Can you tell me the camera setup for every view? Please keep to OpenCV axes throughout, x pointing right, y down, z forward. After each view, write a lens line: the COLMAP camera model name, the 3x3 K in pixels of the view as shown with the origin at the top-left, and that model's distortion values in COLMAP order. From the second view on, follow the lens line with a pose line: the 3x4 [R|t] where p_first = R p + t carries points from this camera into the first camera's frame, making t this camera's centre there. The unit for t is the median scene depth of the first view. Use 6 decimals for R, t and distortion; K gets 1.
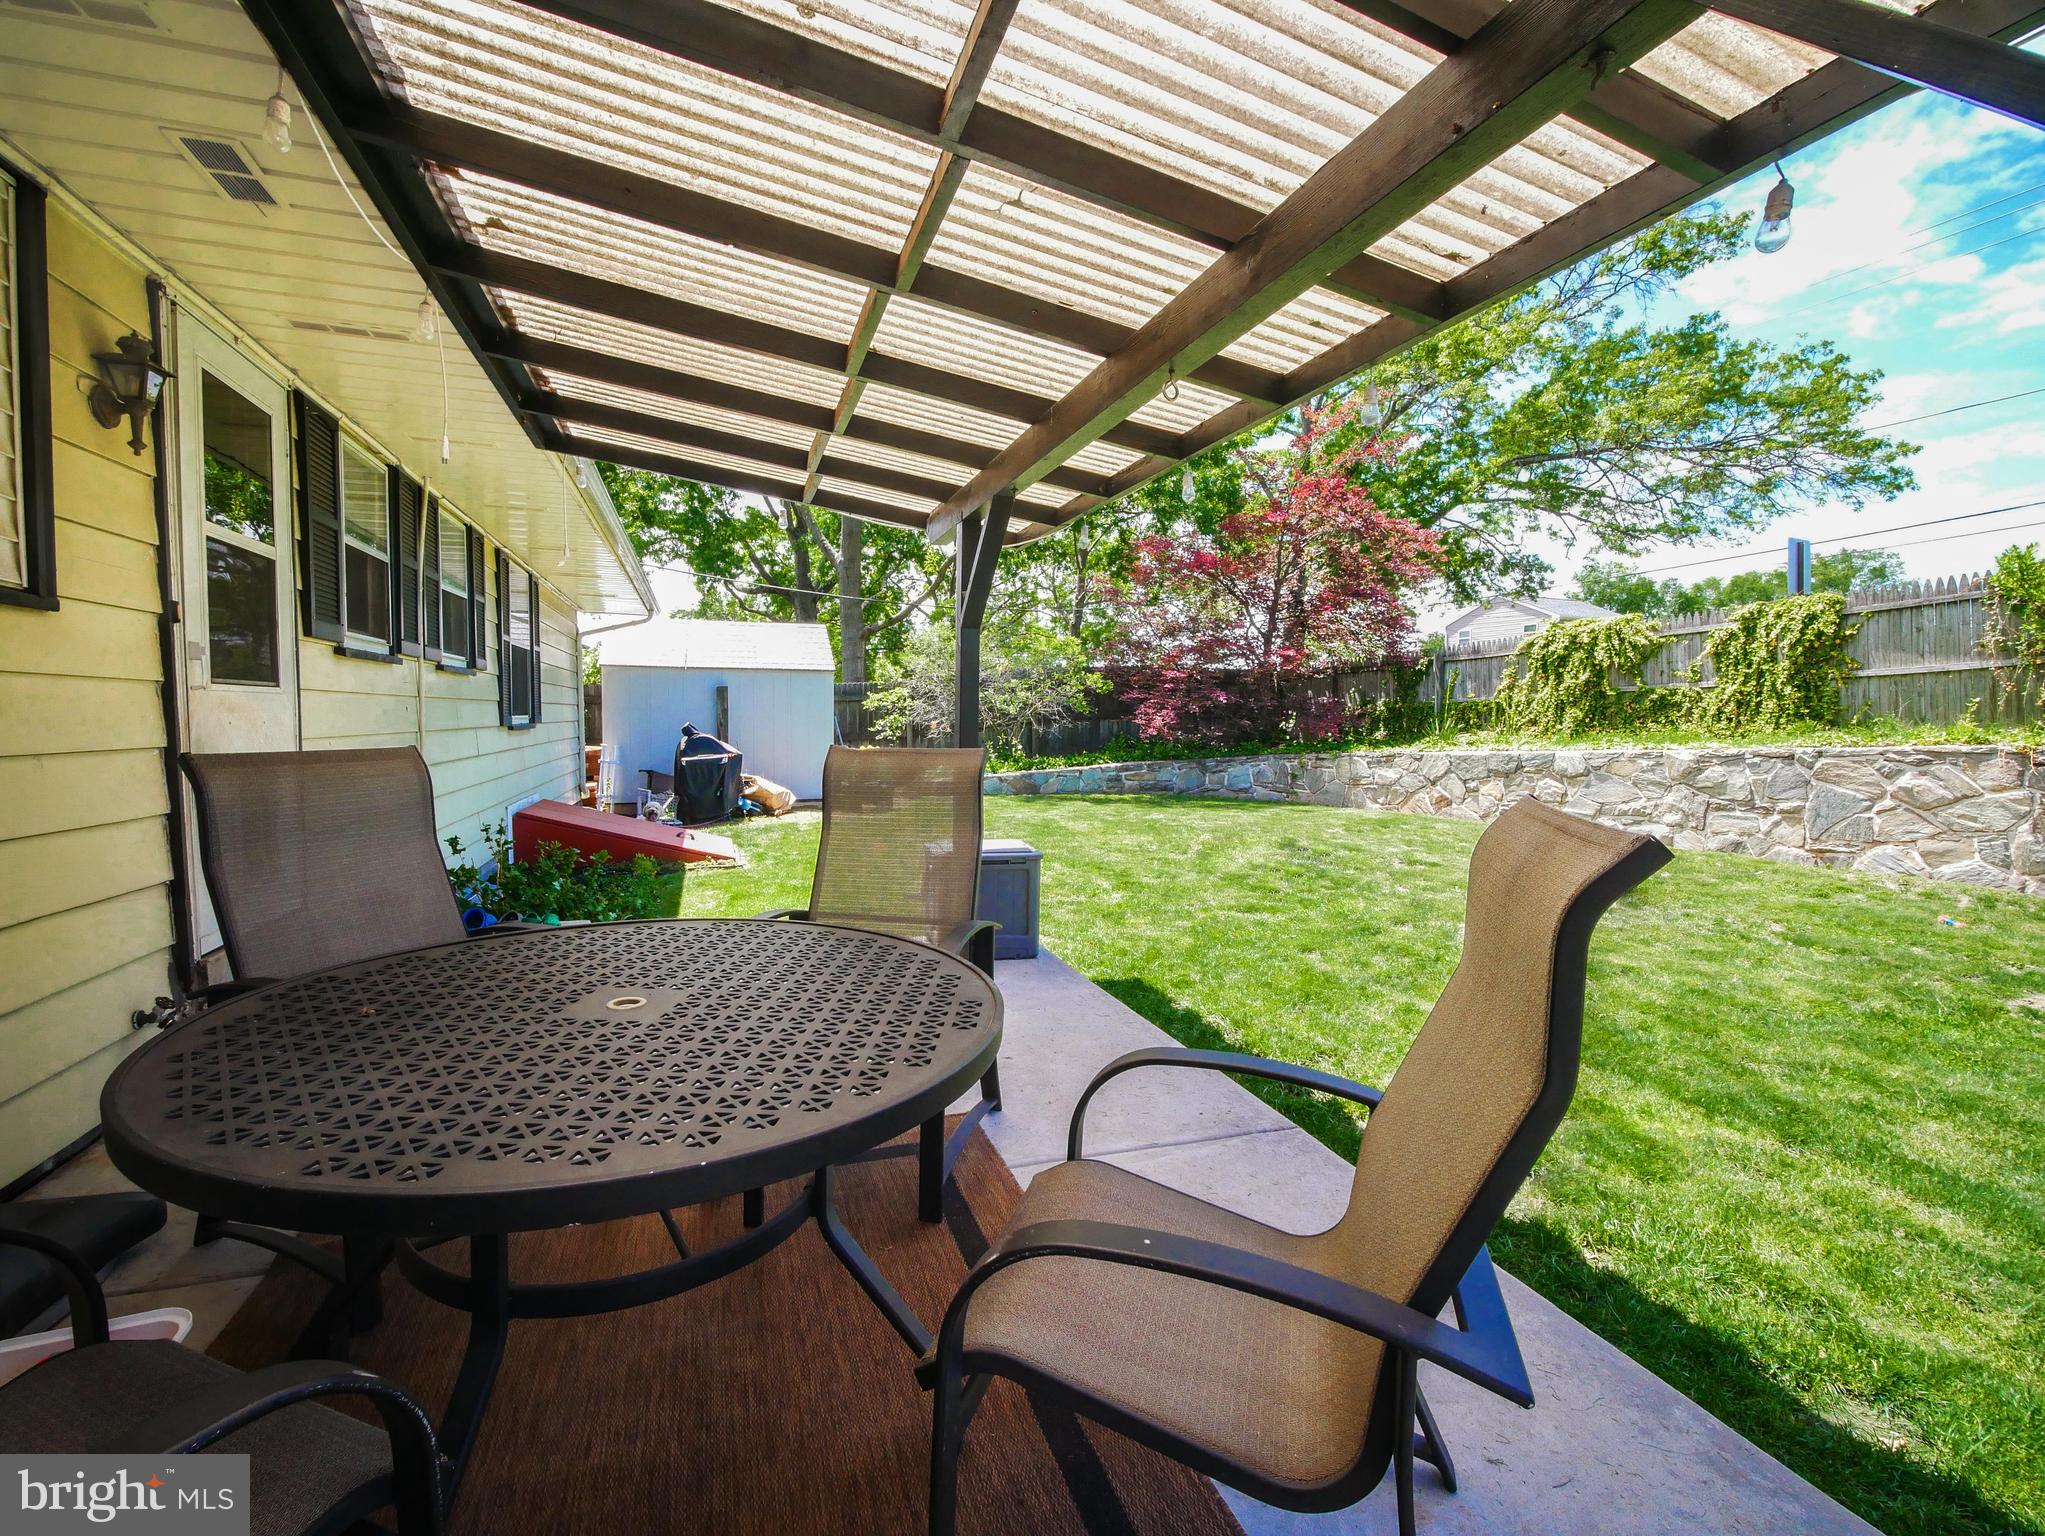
lens RADIAL K [[899.5, 0, 1010.2], [0, 899.5, 757.3], [0, 0, 1]] dist [-0.010028, -0.000302]
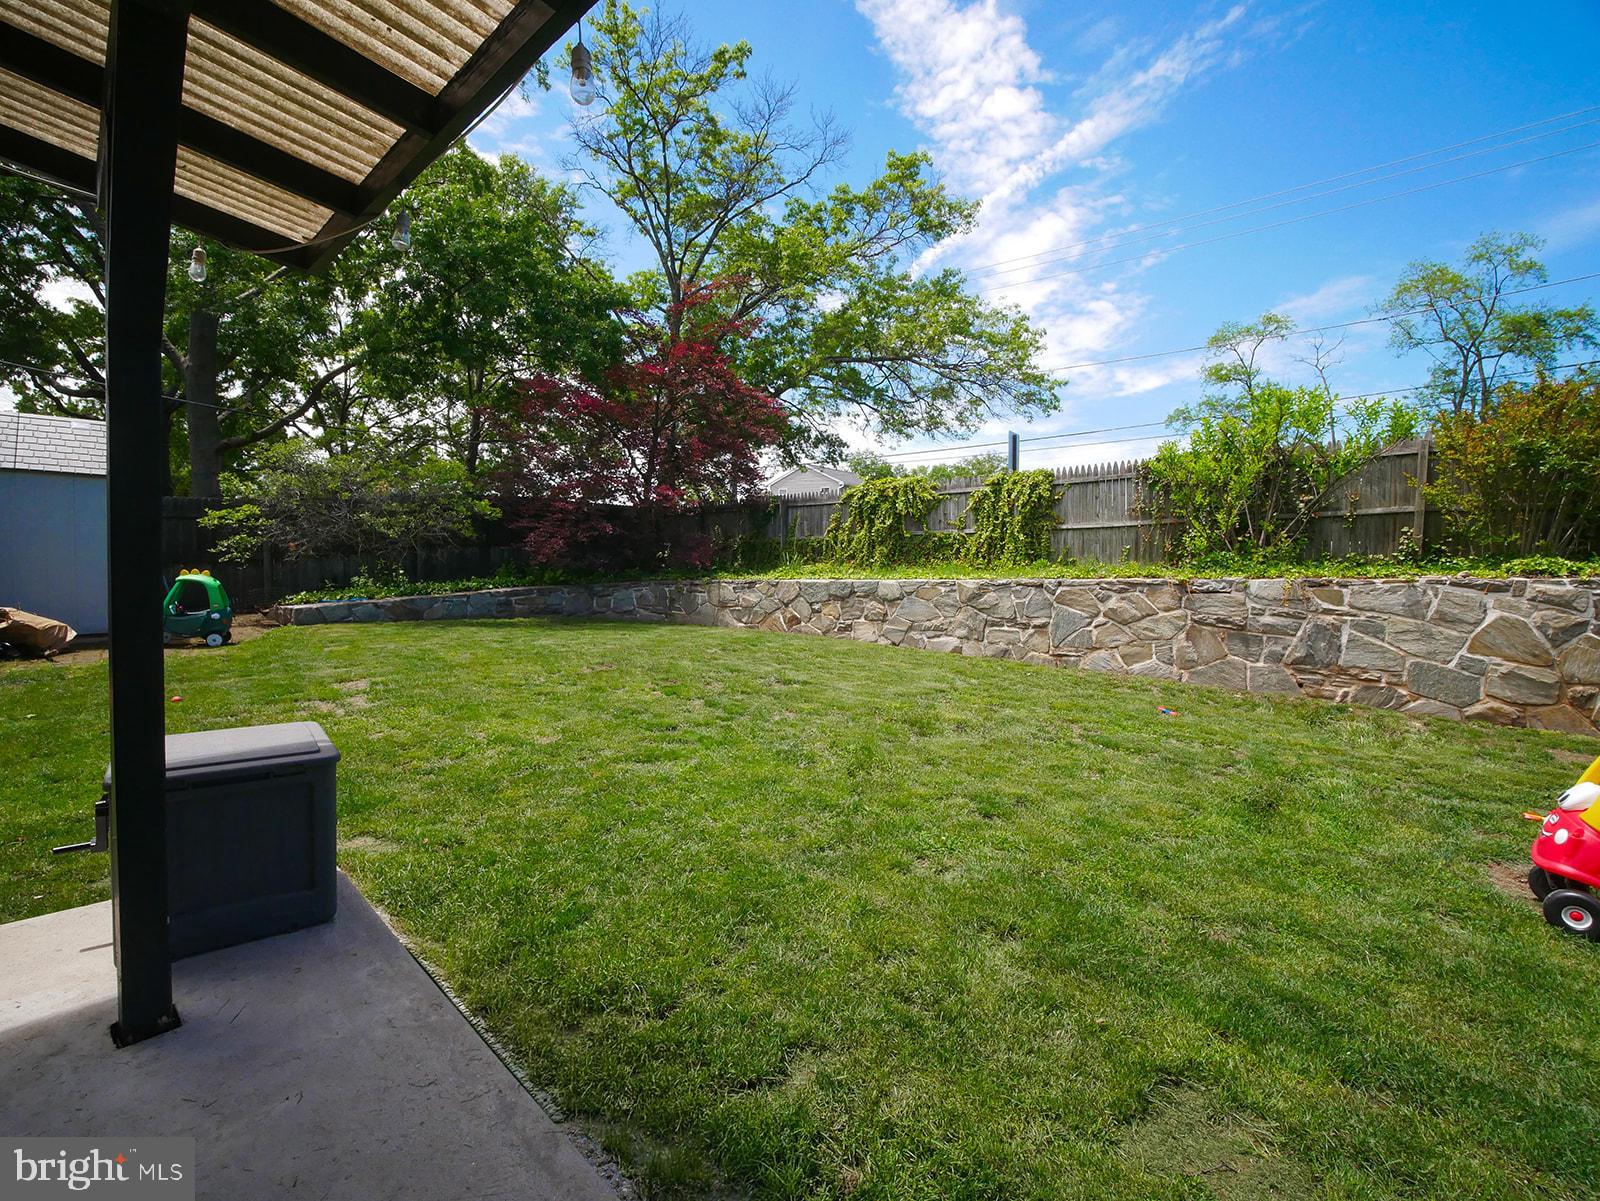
lens RADIAL K [[720.7, 0, 804.2], [0, 720.7, 600.4], [0, 0, 1]] dist [-0.014026, -0.001179]
pose [[0.876658, -0.010067, 0.481009, 0.024303], [-0.003398, 0.999627, 0.027115, -0.003647], [-0.481103, -0.025405, 0.876296, 0.126284]]
